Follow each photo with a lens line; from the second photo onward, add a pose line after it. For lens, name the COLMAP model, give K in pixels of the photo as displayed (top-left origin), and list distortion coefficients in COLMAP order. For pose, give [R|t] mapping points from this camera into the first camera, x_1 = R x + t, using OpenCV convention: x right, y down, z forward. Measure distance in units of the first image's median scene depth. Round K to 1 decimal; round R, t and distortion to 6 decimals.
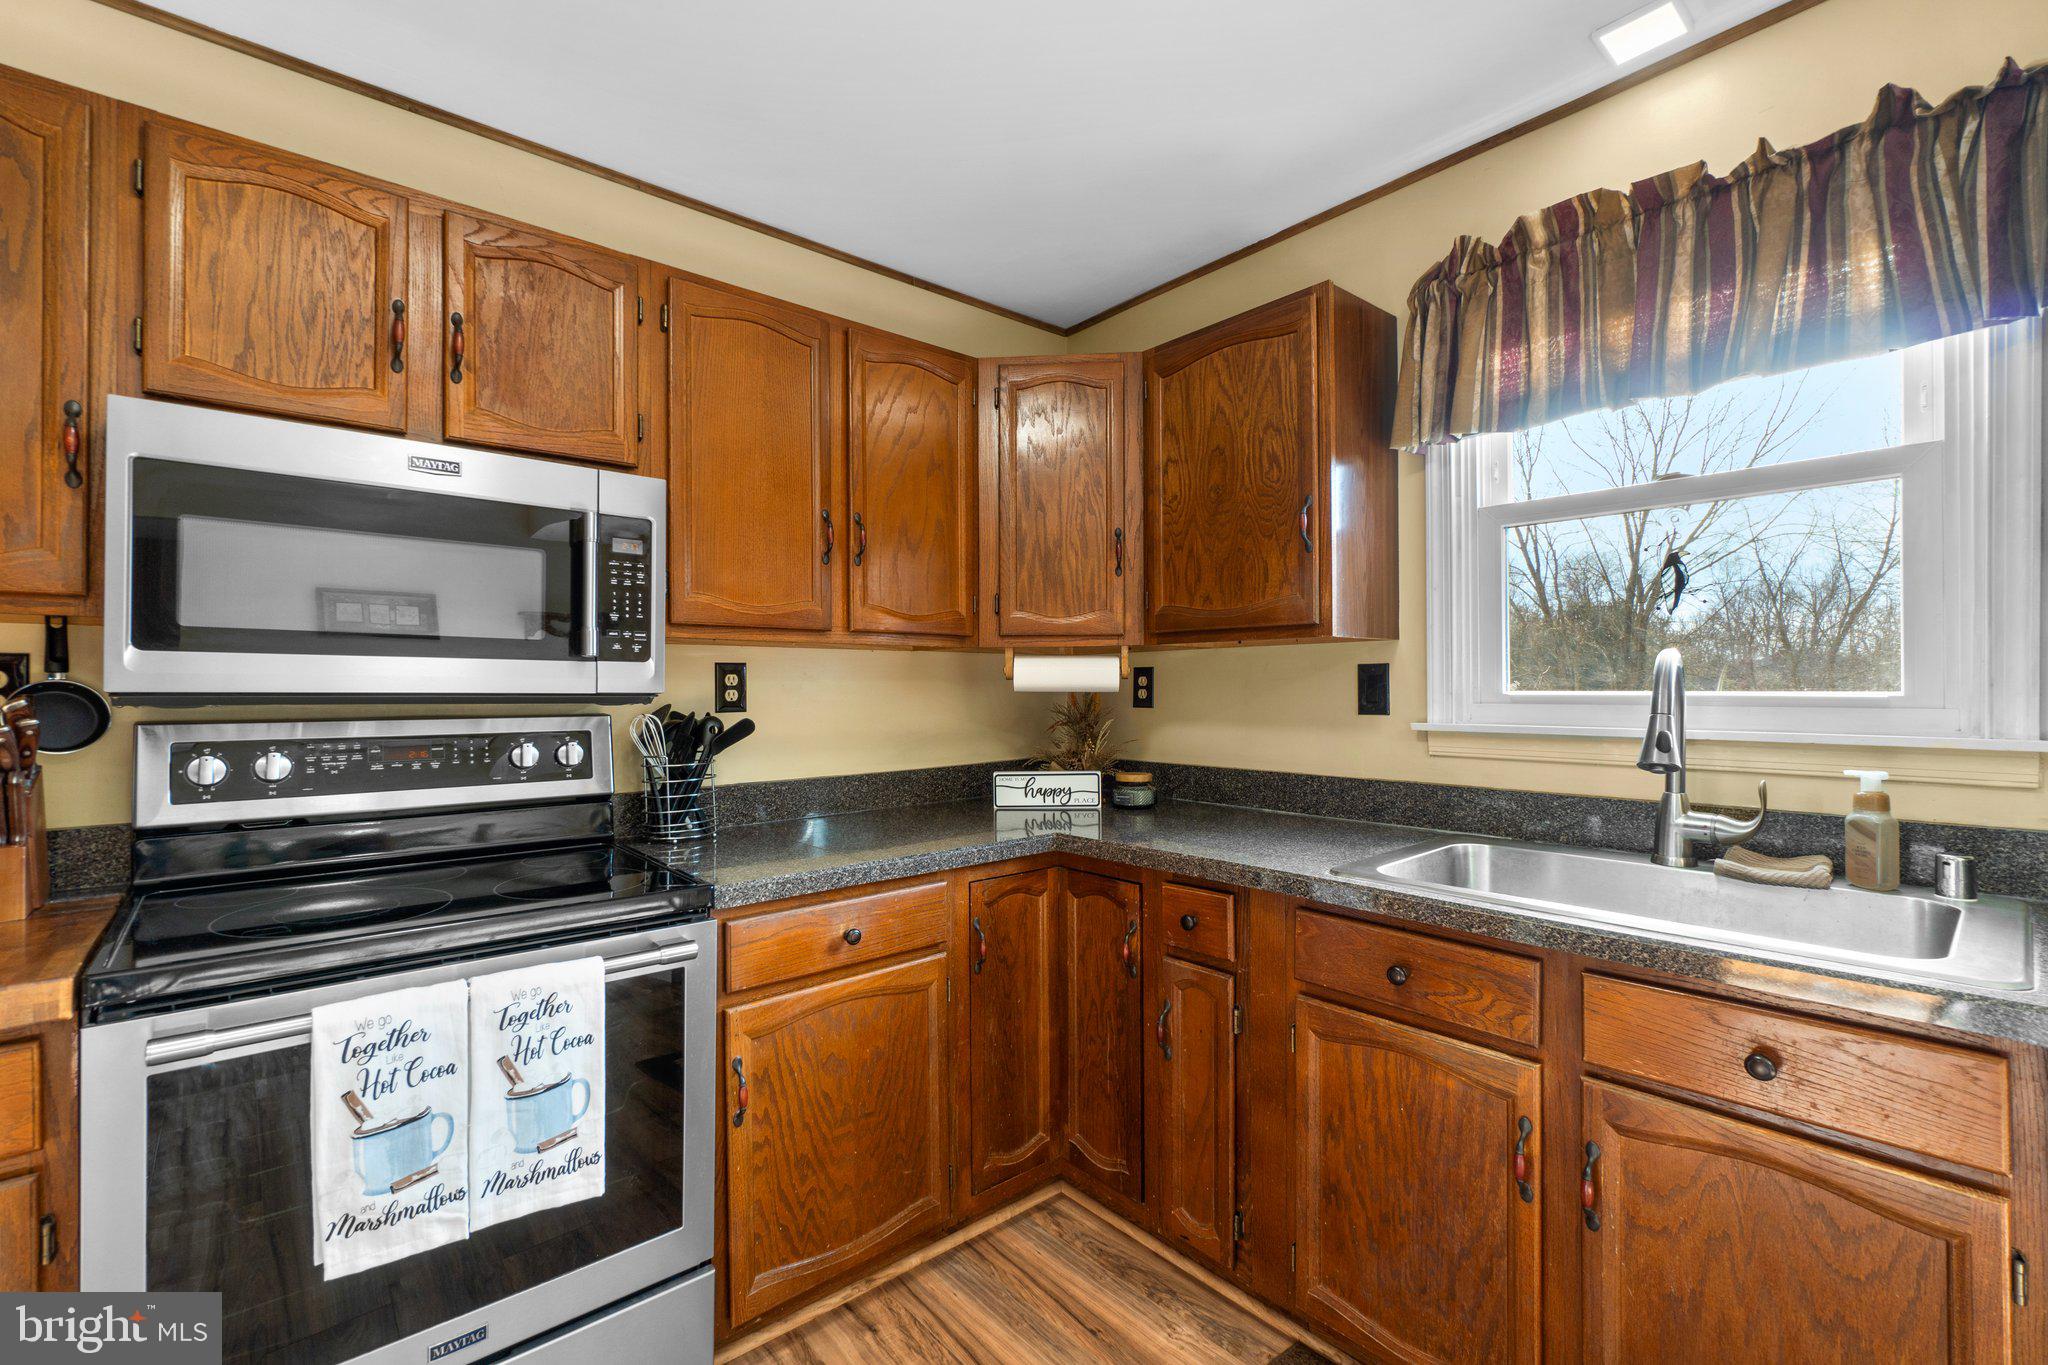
lens RADIAL K [[882.3, 0, 1020.5], [0, 882.3, 685.6], [0, 0, 1]] dist [-0.007330, 0.001781]
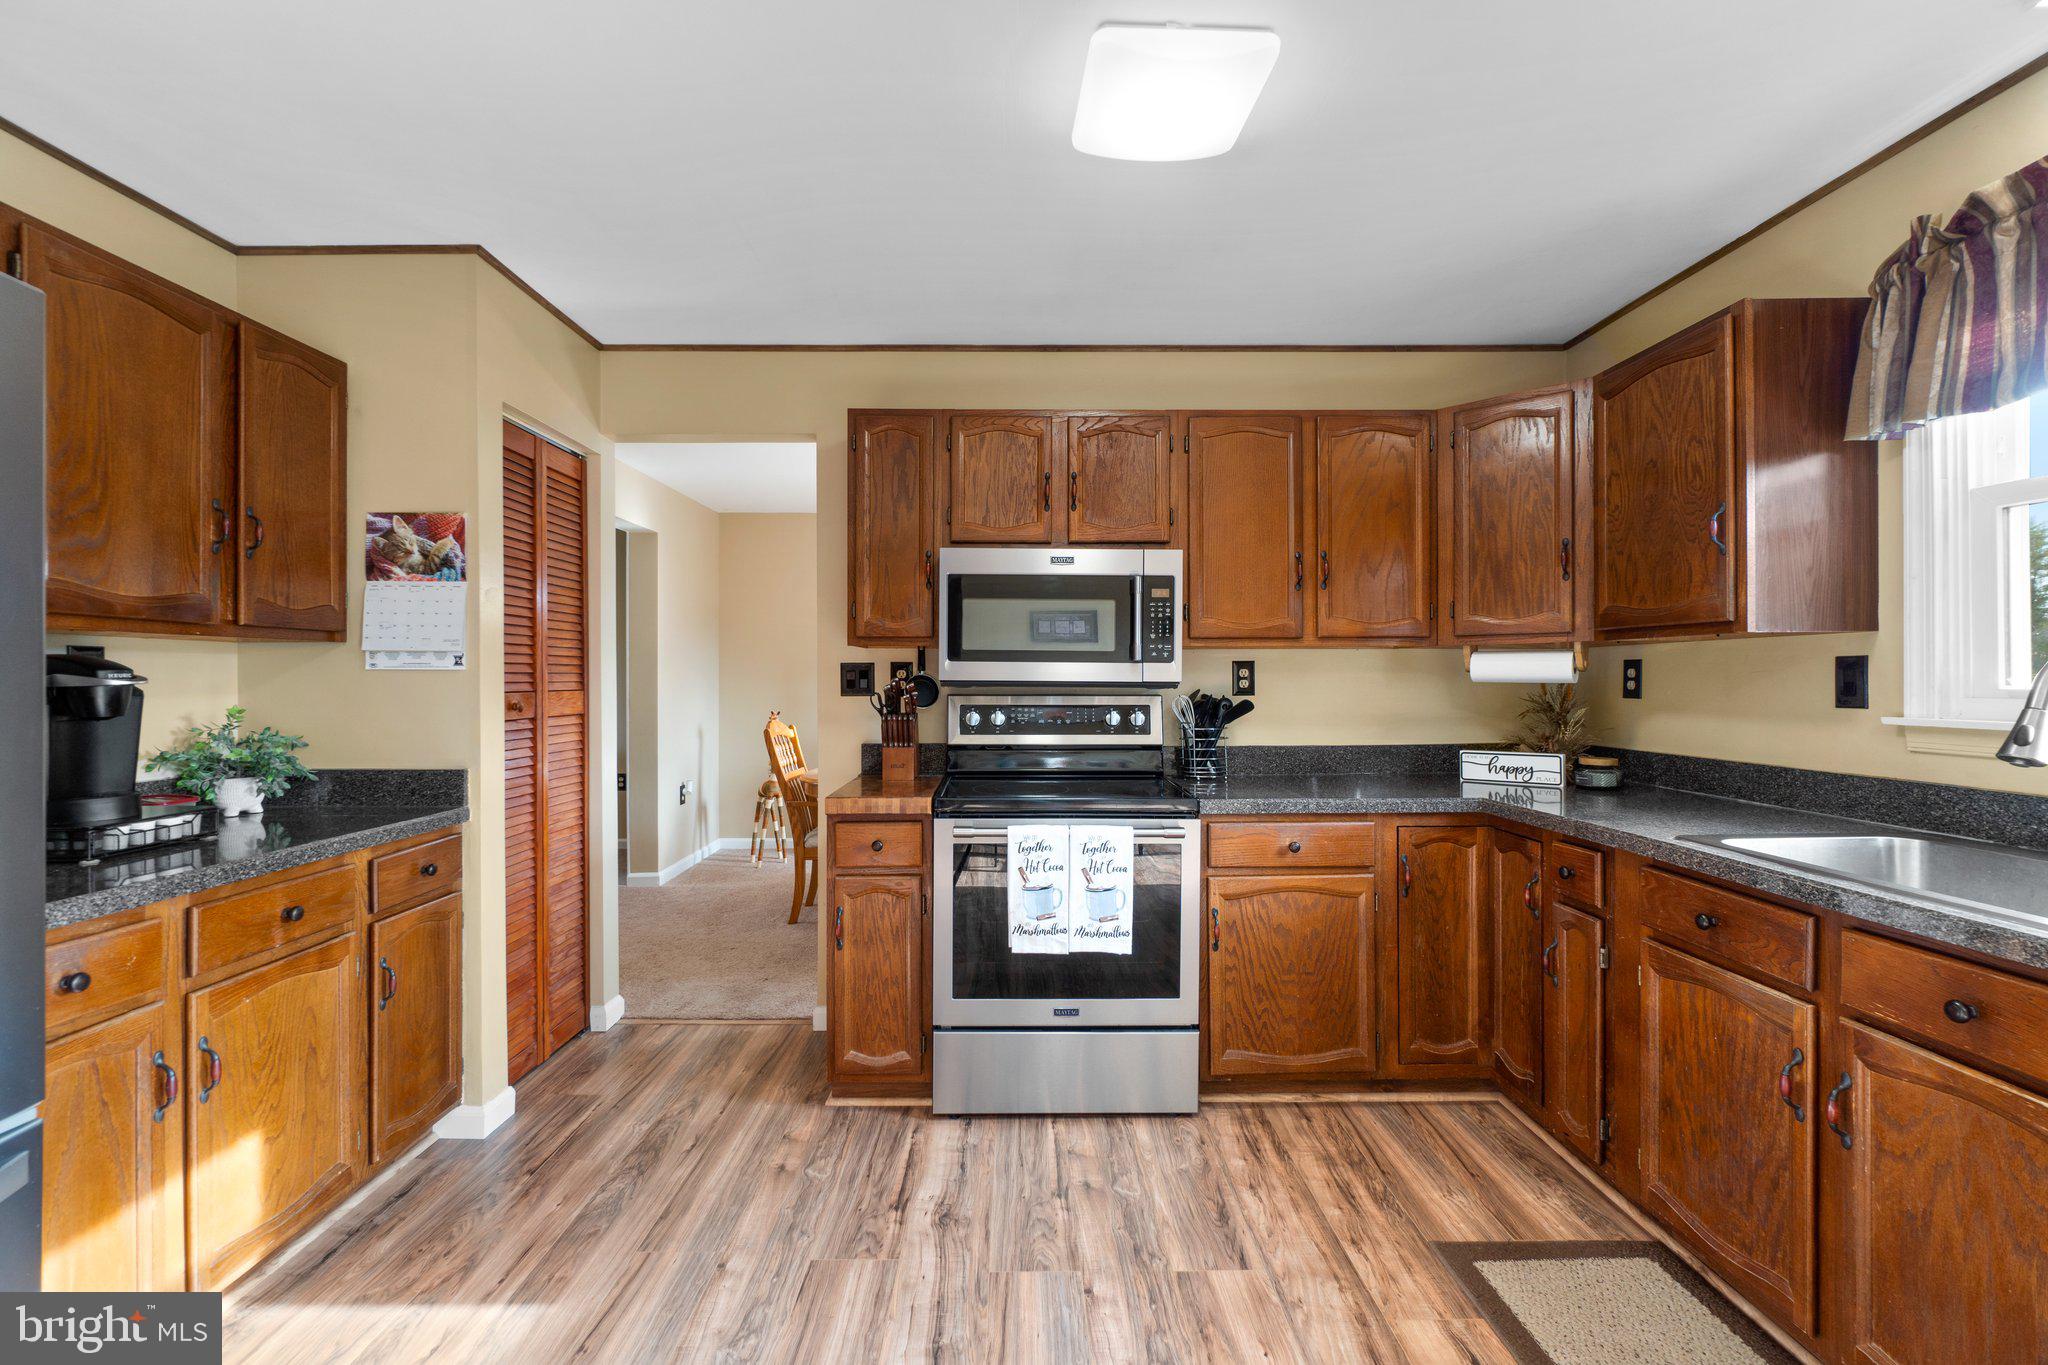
lens RADIAL K [[882.3, 0, 1013.9], [0, 882.3, 678.8], [0, 0, 1]] dist [-0.007330, 0.001781]
pose [[0.762511, 0.003315, -0.646966, 0.406268], [-0.000276, 0.999988, 0.004799, -0.004798], [0.646975, -0.003481, 0.762503, -0.431007]]
